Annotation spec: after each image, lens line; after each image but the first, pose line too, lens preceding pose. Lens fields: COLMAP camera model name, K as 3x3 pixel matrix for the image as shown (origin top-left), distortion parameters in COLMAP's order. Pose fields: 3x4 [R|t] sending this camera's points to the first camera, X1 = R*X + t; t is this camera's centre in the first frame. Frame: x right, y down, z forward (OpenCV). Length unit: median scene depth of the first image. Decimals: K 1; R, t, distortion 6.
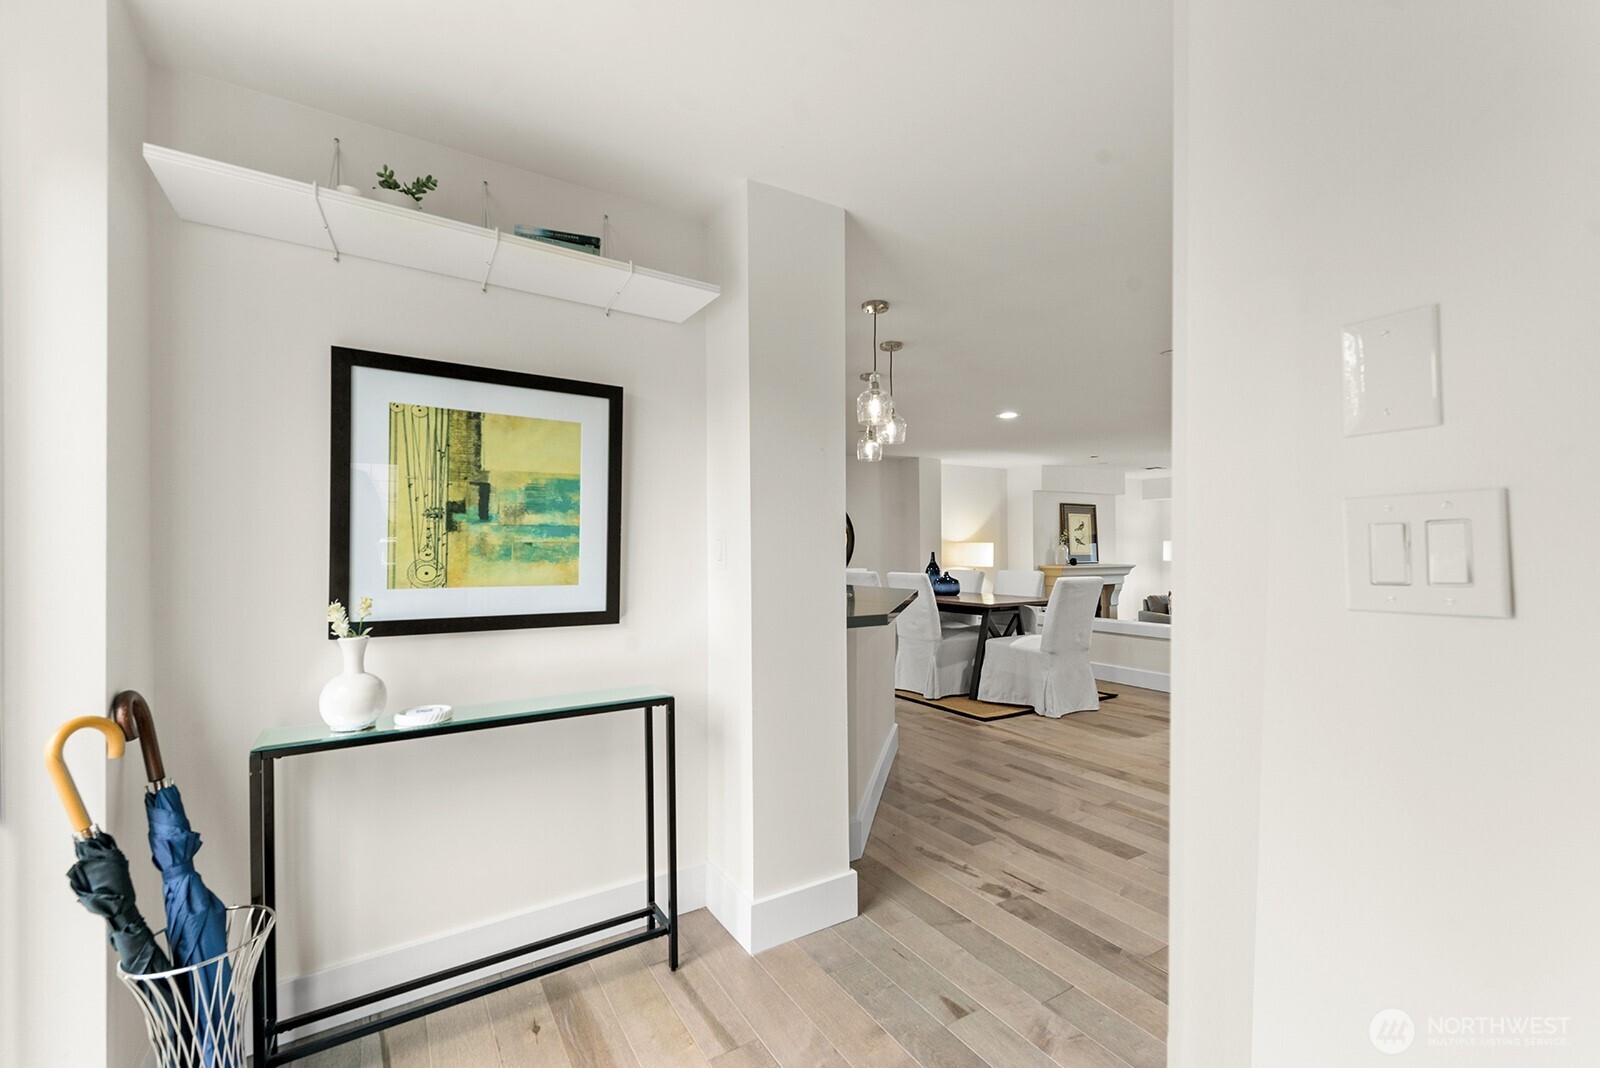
lens RADIAL K [[672.5, 0, 797.9], [0, 672.5, 534.5], [0, 0, 1]] dist [0.001370, 0.000034]
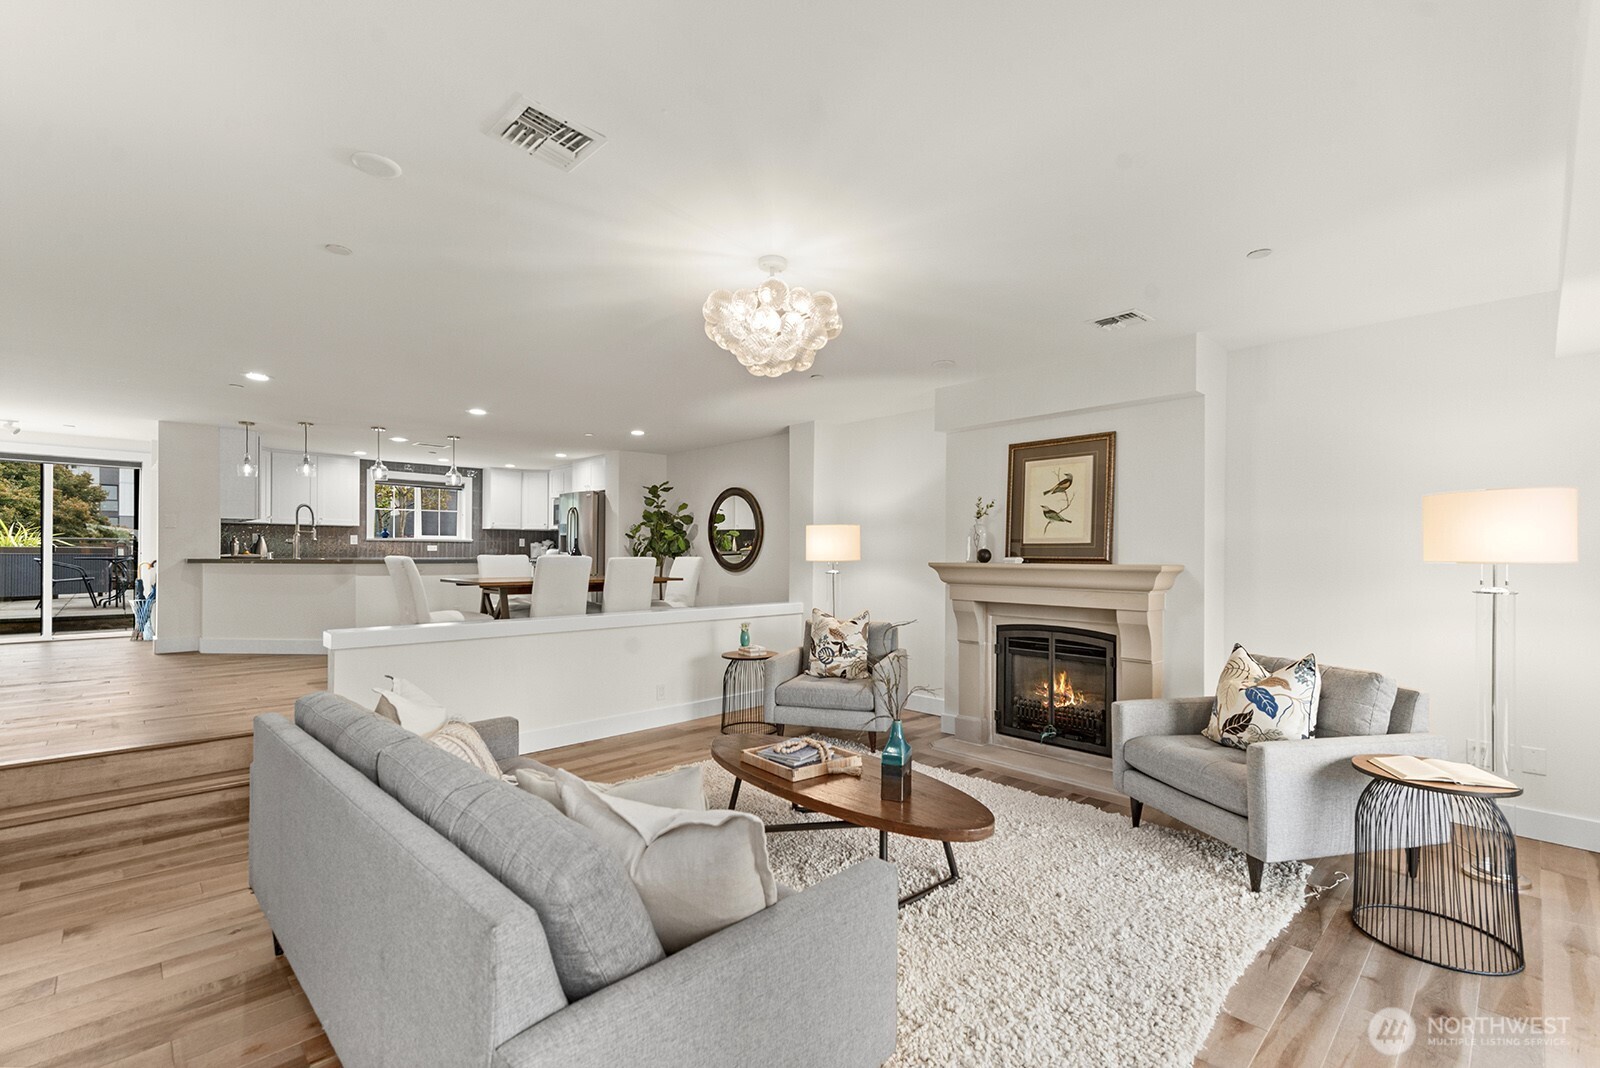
lens RADIAL K [[692.0, 0, 823.5], [0, 692.0, 556.0], [0, 0, 1]] dist [0.018617, -0.002214]
pose [[0.236084, 0.006464, -0.971711, 1.010983], [0.016271, 0.999811, 0.010604, 0.036786], [0.971596, -0.018314, 0.235934, 0.833748]]
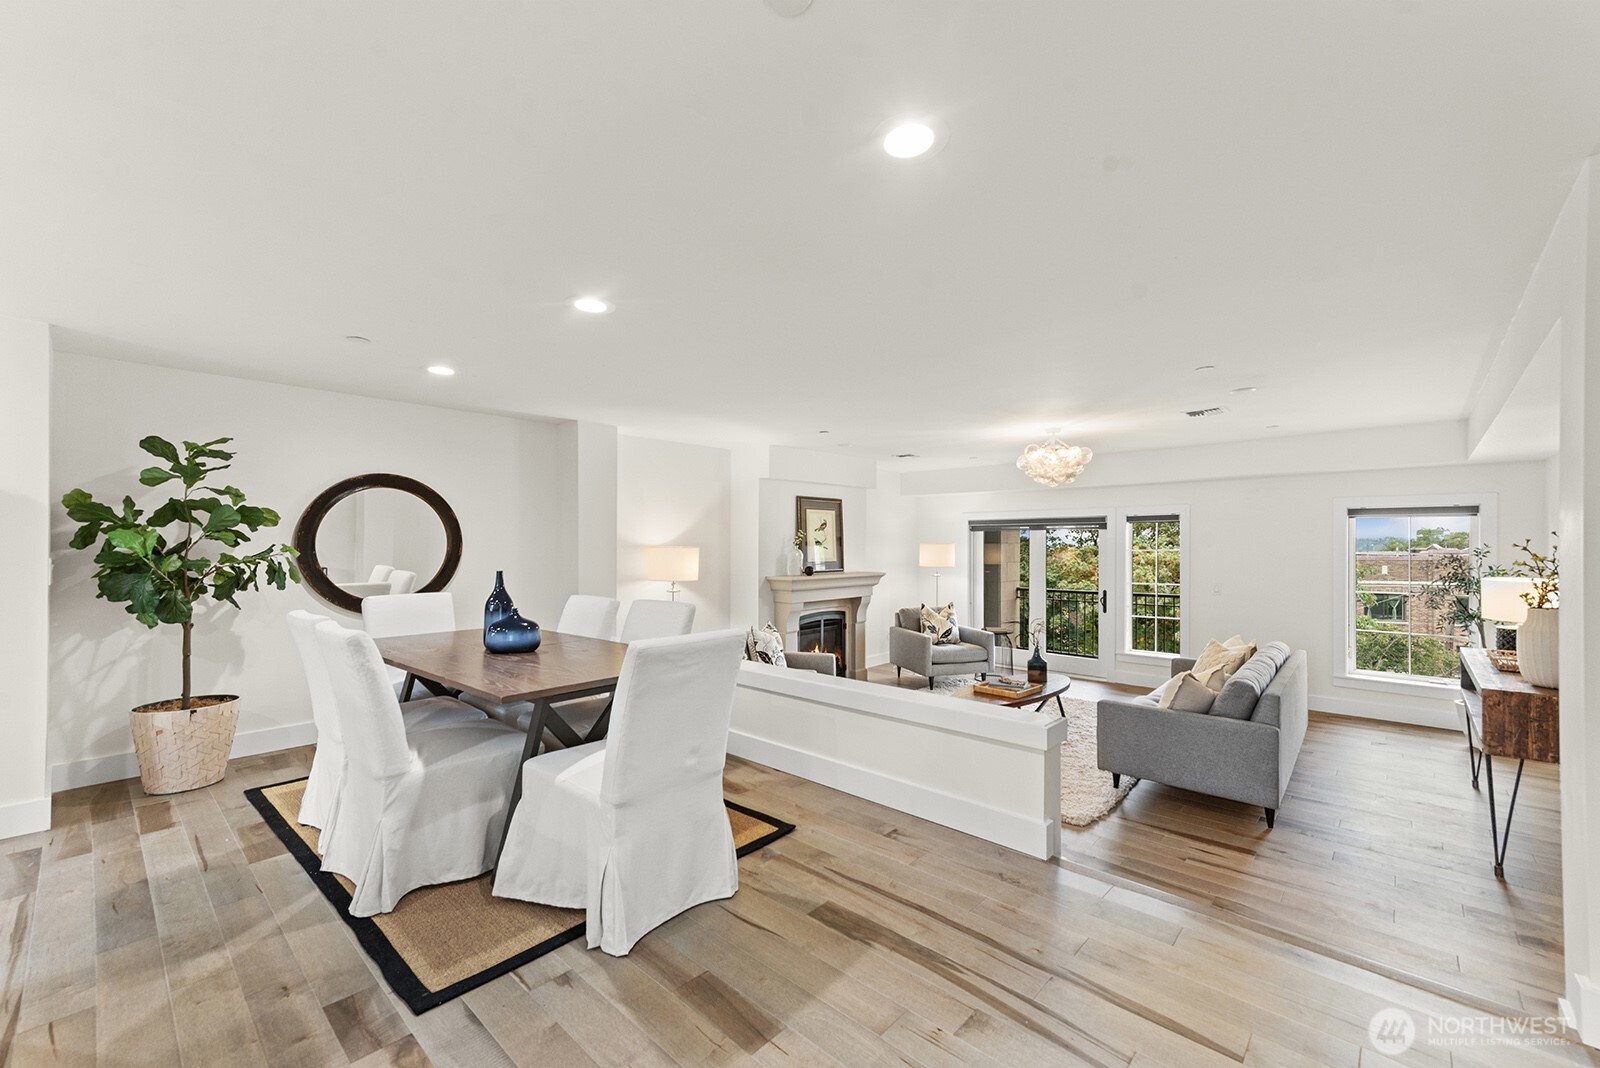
lens RADIAL K [[641.3, 0, 802.8], [0, 641.3, 544.5], [0, 0, 1]] dist [0.016137, -0.001142]
pose [[0.960492, 0.003593, 0.278285, 0.216372], [-0.010003, 0.999716, 0.021619, -0.006936], [-0.278129, -0.023549, 0.960255, 0.317552]]
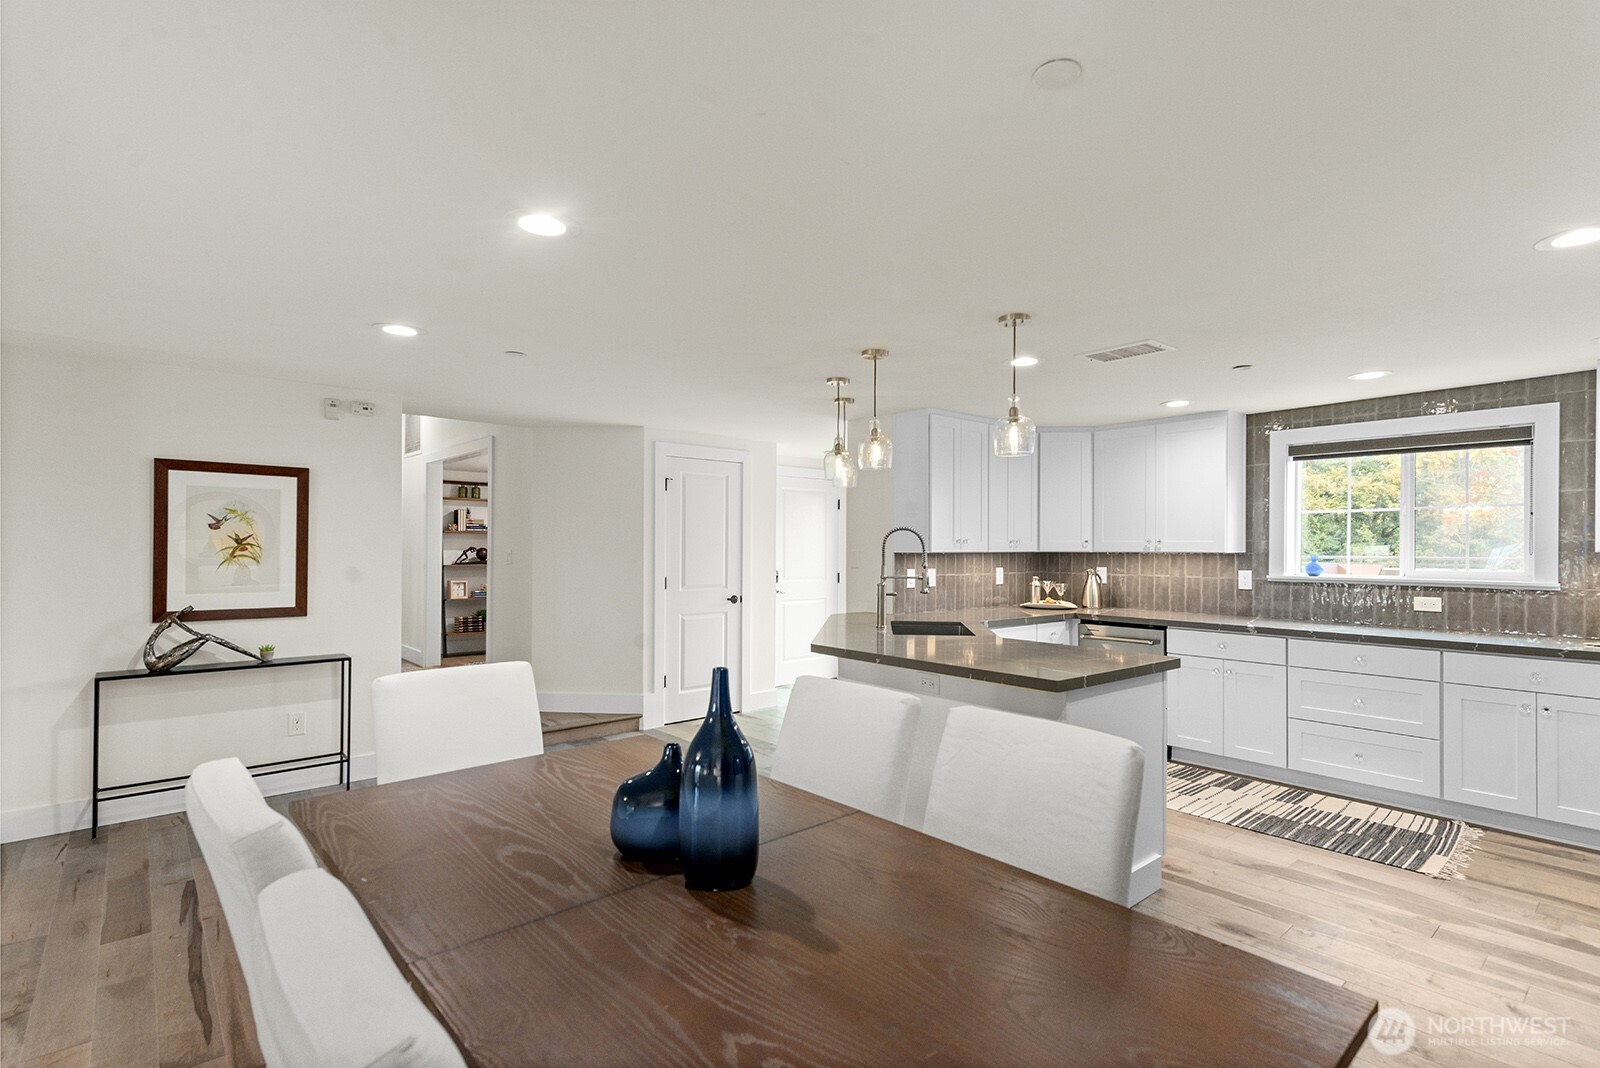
lens RADIAL K [[765.4, 0, 822.2], [0, 765.4, 543.8], [0, 0, 1]] dist [0.013798, -0.000308]
pose [[-0.984819, -0.001053, -0.173579, 0.146089], [0.003313, 0.999685, -0.024862, -0.005453], [0.173550, -0.025060, -0.984506, 0.907927]]
